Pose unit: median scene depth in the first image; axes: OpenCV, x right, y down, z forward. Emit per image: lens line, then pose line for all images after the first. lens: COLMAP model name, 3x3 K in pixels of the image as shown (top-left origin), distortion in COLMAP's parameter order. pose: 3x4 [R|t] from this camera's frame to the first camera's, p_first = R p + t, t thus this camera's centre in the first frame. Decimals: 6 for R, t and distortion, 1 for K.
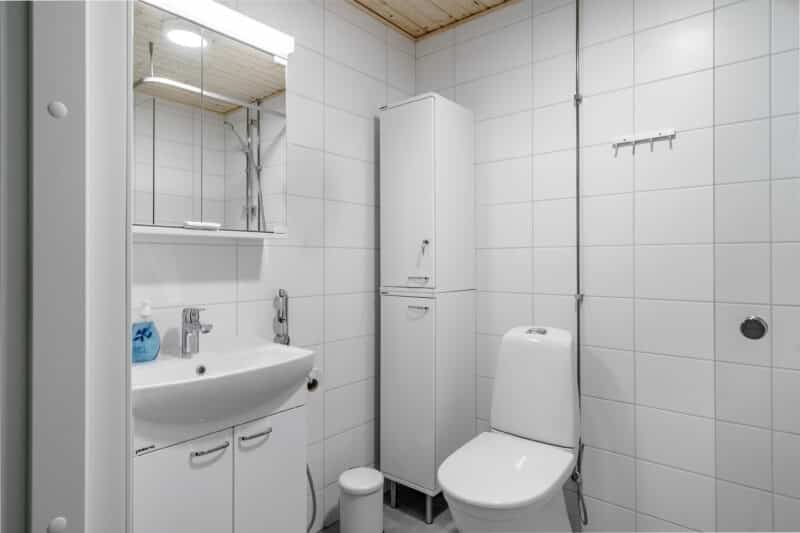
lens RADIAL K [[454.6, 0, 399.3], [0, 454.6, 263.1], [0, 0, 1]] dist [0.002516, 0.001431]
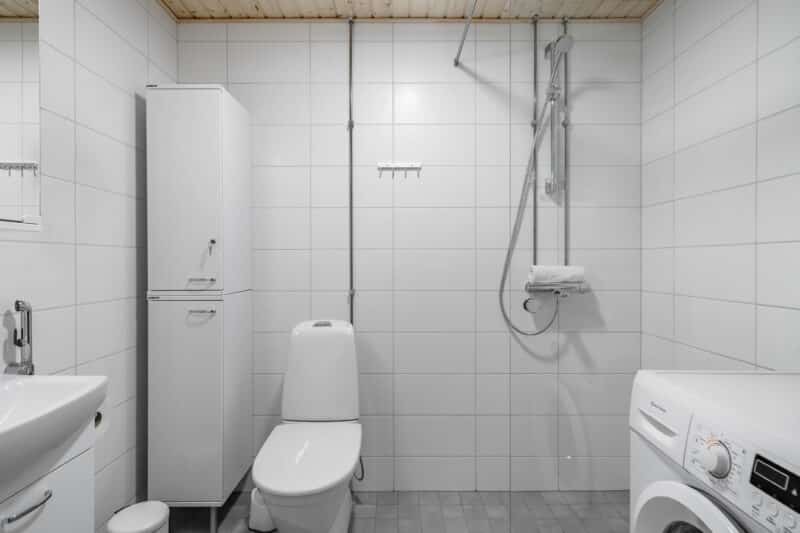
lens RADIAL K [[406.5, 0, 400.0], [0, 406.5, 266.5], [0, 0, 1]] dist [-0.001442, 0.000378]
pose [[0.771286, -0.007413, 0.636446, -0.183052], [0.002257, 0.999958, 0.008912, -0.001093], [-0.636485, -0.005437, 0.771270, 0.101950]]
